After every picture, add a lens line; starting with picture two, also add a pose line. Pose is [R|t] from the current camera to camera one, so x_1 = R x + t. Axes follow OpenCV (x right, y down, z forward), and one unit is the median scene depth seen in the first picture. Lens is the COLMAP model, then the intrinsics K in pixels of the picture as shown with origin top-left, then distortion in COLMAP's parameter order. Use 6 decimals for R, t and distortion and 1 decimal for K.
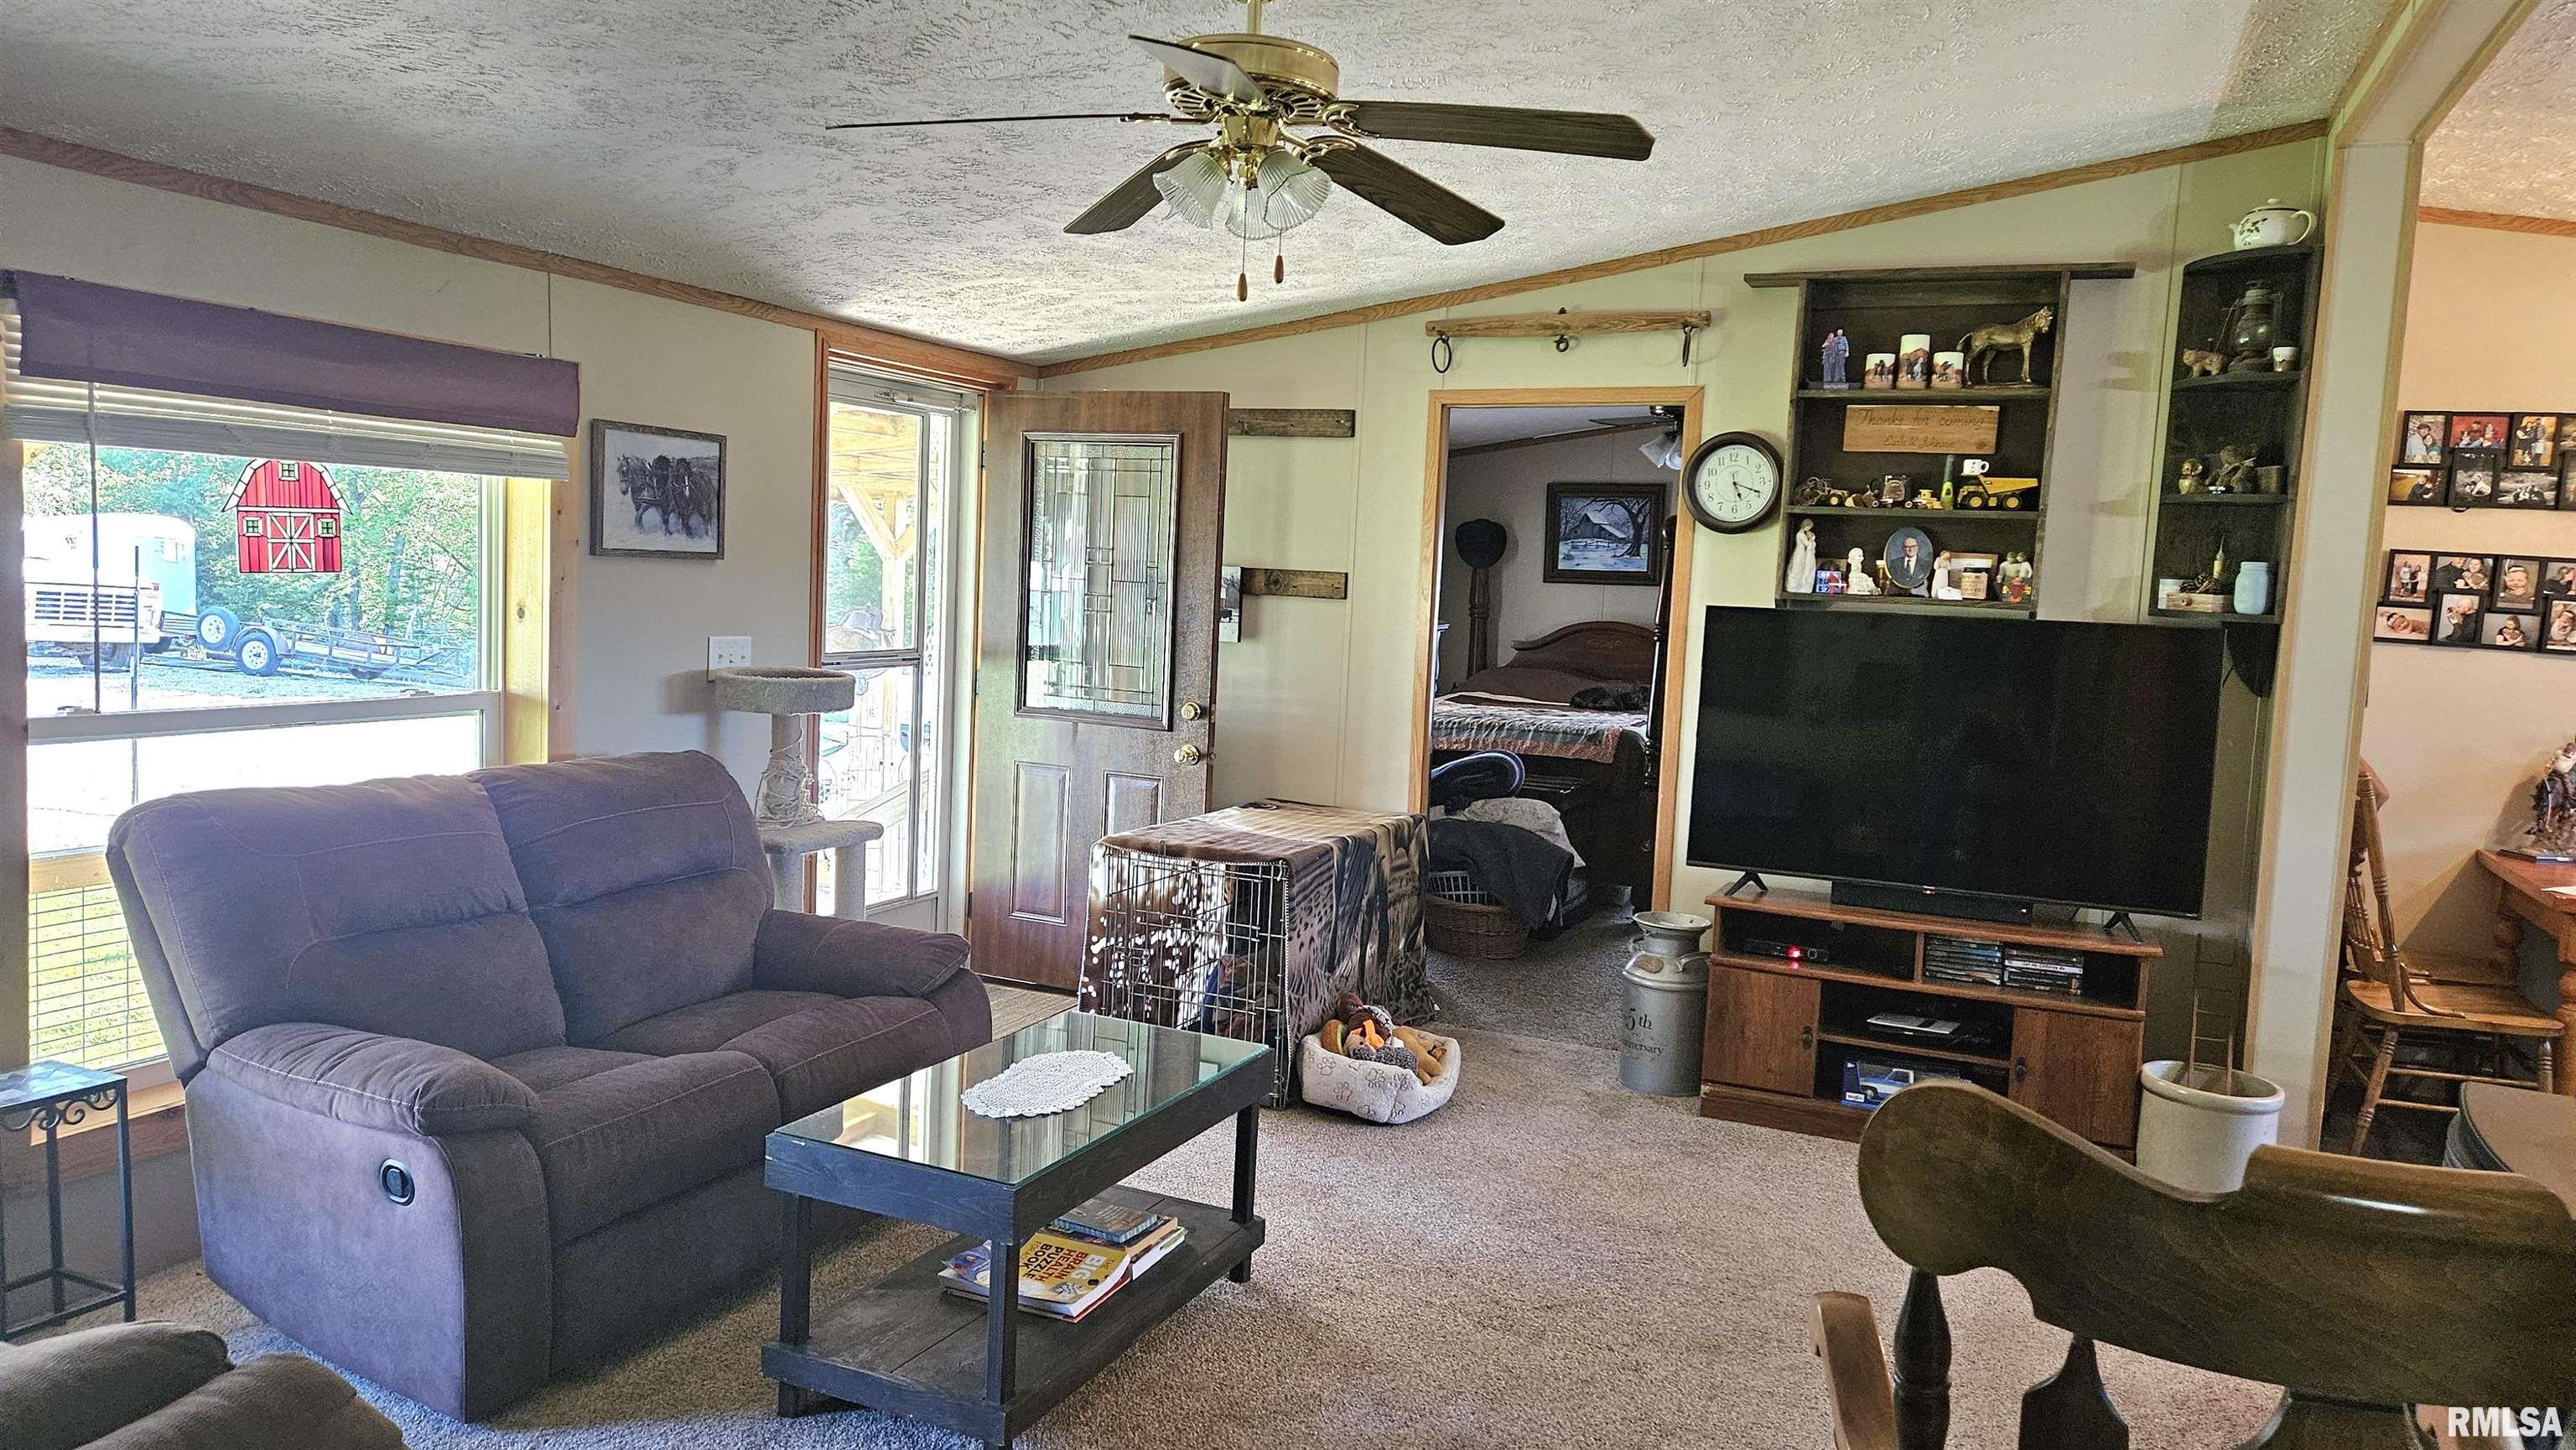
lens RADIAL K [[1699.4, 0, 1287.8], [0, 1699.4, 715.3], [0, 0, 1]] dist [0.066497, -0.049662]
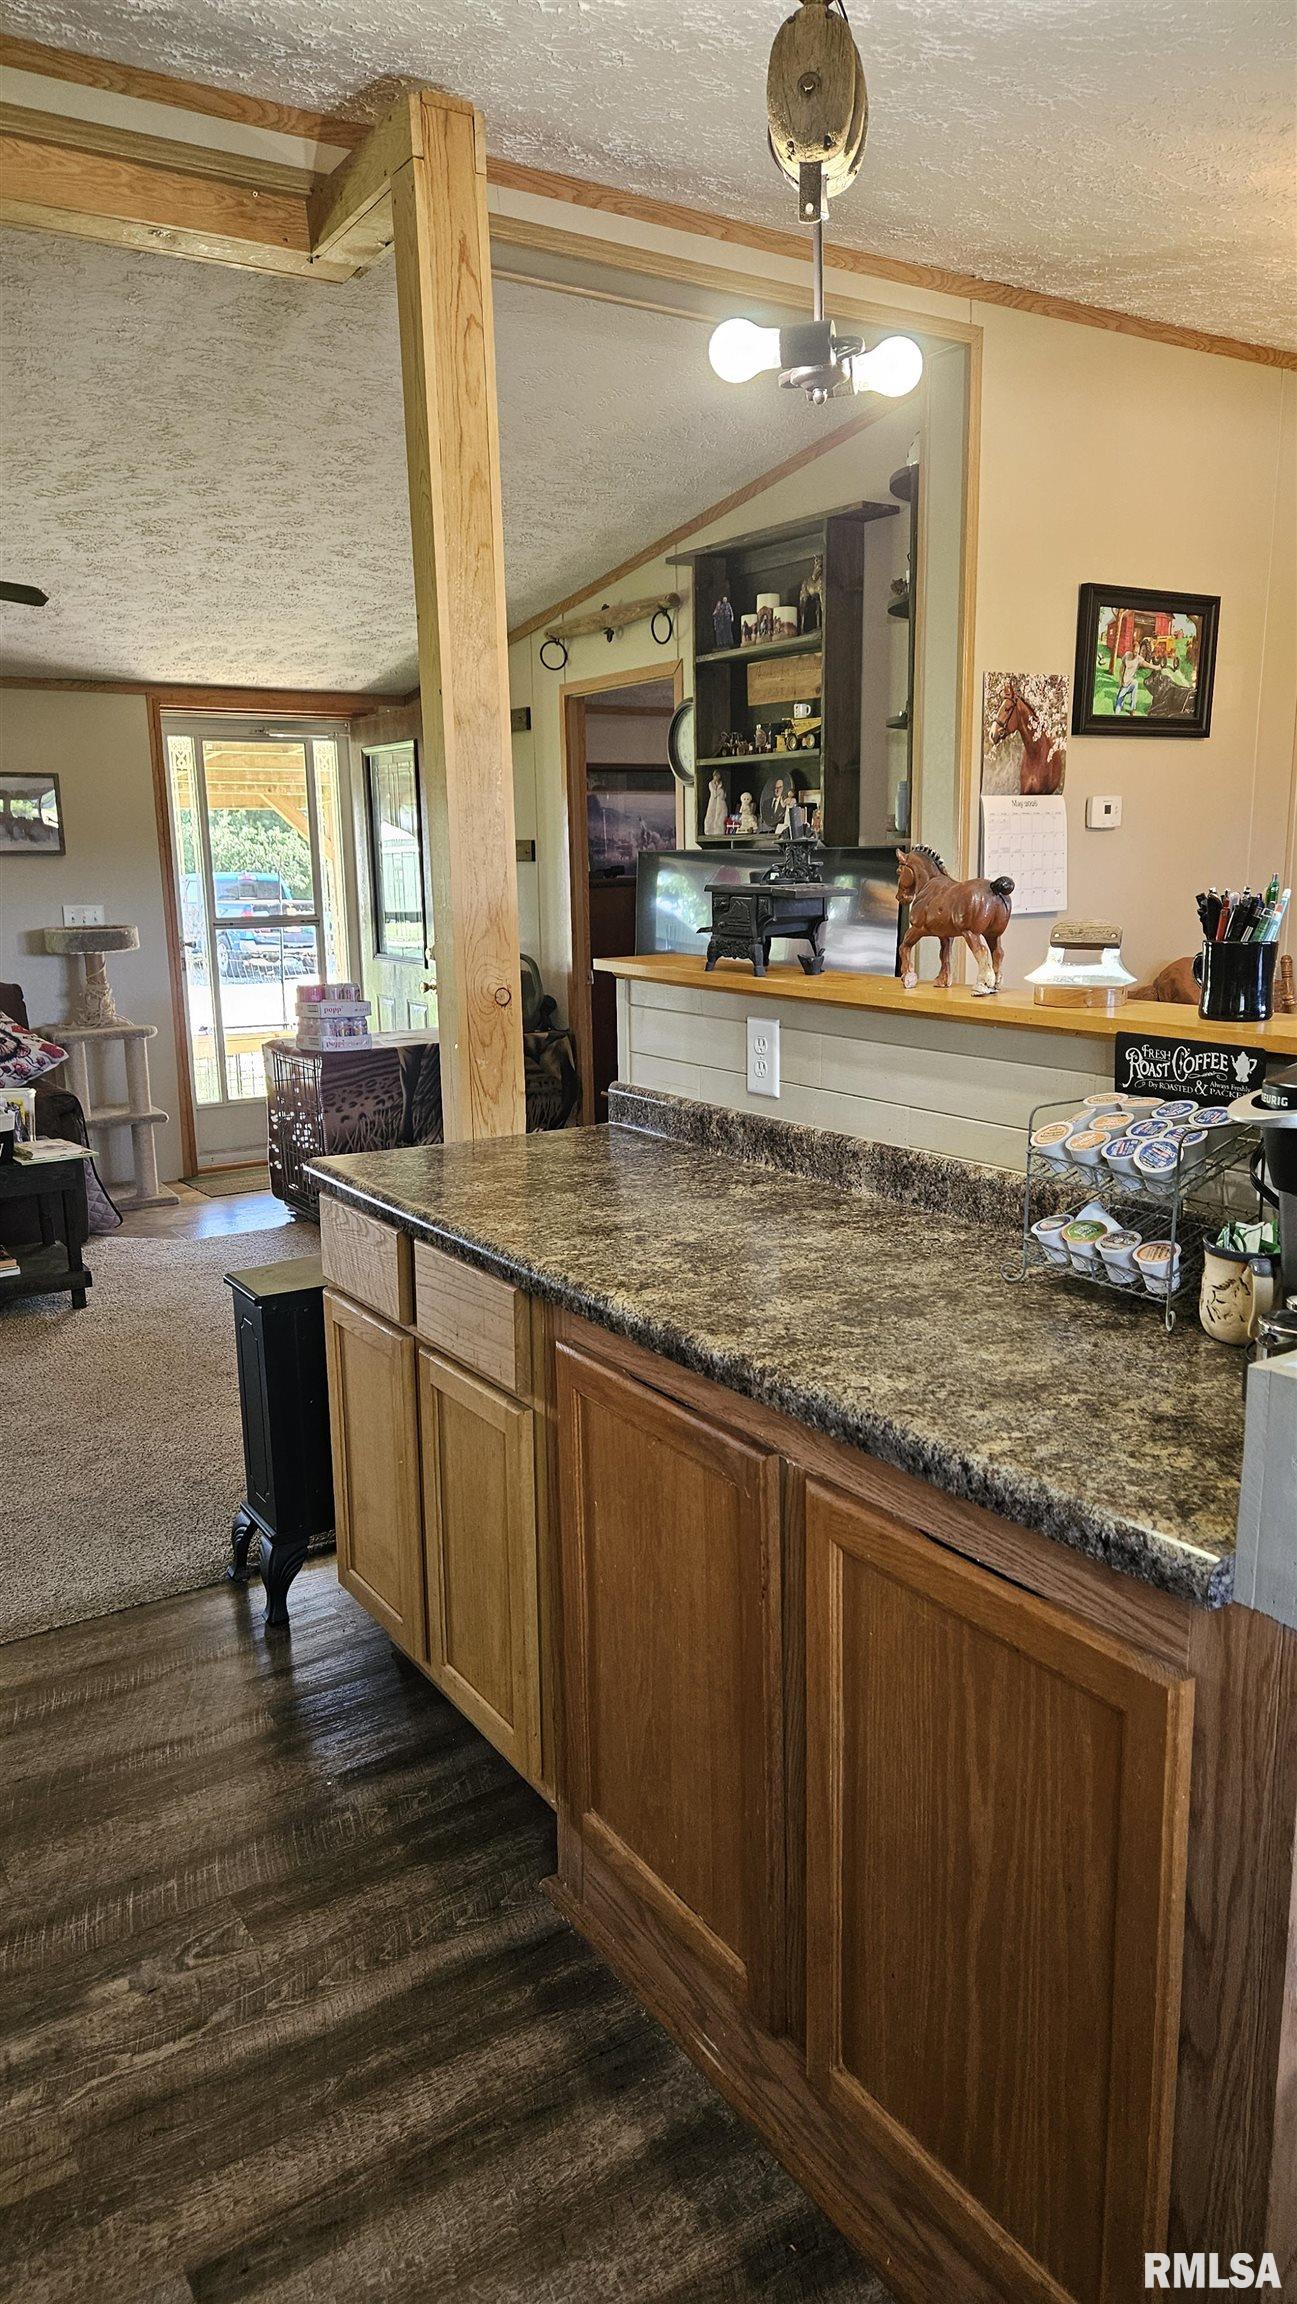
lens RADIAL K [[1519.9, 0, 646.8], [0, 1519.9, 1157.6], [0, 0, 1]] dist [0.066497, -0.049662]
pose [[0.837621, 0.053616, -0.543615, 0.838883], [0.003351, 0.994648, 0.103265, 0.037839], [0.546242, -0.088318, 0.832958, 0.097342]]
